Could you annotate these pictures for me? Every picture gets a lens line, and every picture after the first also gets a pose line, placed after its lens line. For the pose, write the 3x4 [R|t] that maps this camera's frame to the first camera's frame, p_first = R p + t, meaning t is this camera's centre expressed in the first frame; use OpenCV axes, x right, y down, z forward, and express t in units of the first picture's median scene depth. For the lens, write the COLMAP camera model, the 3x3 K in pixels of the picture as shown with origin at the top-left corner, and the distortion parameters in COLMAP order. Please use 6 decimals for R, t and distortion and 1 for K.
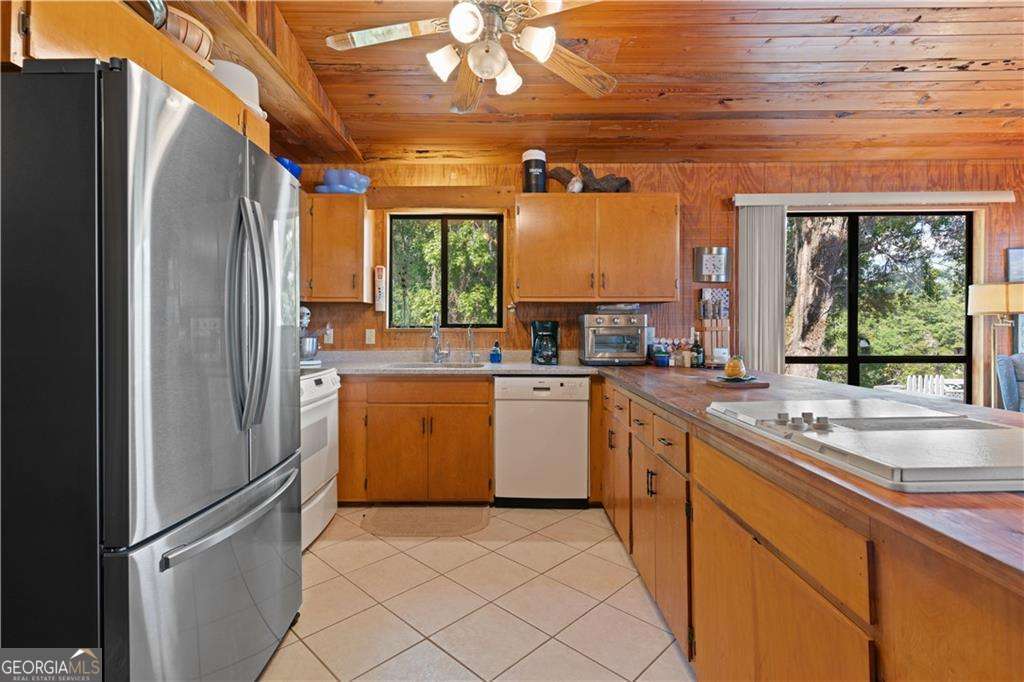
lens RADIAL K [[491.4, 0, 521.5], [0, 491.4, 326.3], [0, 0, 1]] dist [0.003189, -0.001860]
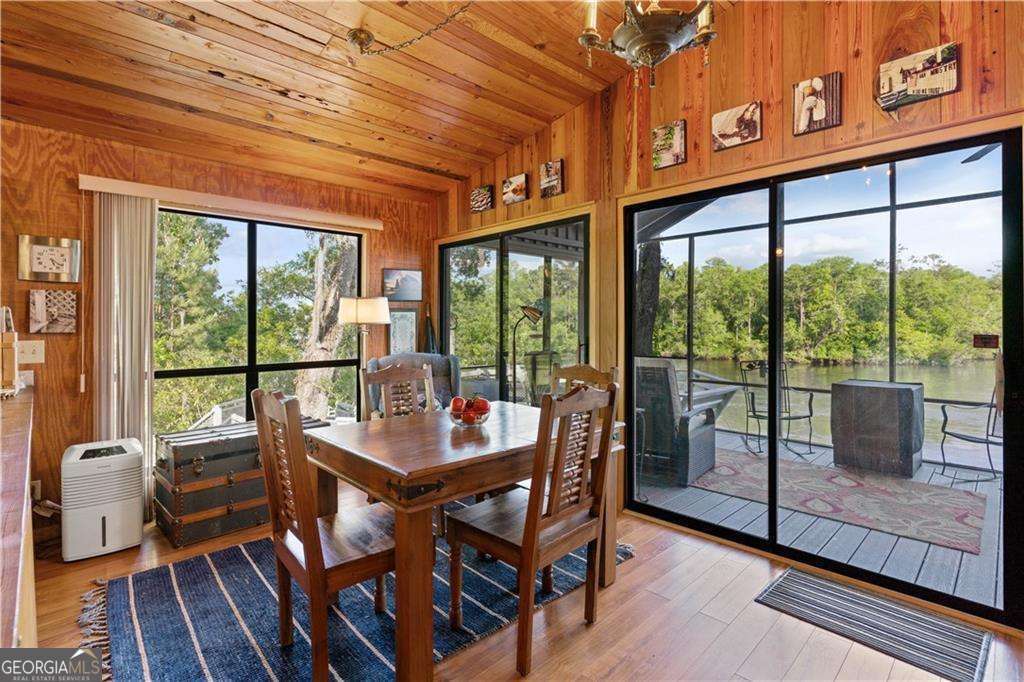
lens RADIAL K [[491.4, 0, 499.5], [0, 491.4, 325.7], [0, 0, 1]] dist [0.003189, -0.001860]
pose [[0.710388, -0.004064, 0.703799, 0.341596], [0.003758, 0.999991, 0.001982, -0.019060], [-0.703801, 0.001237, 0.710397, -0.054391]]
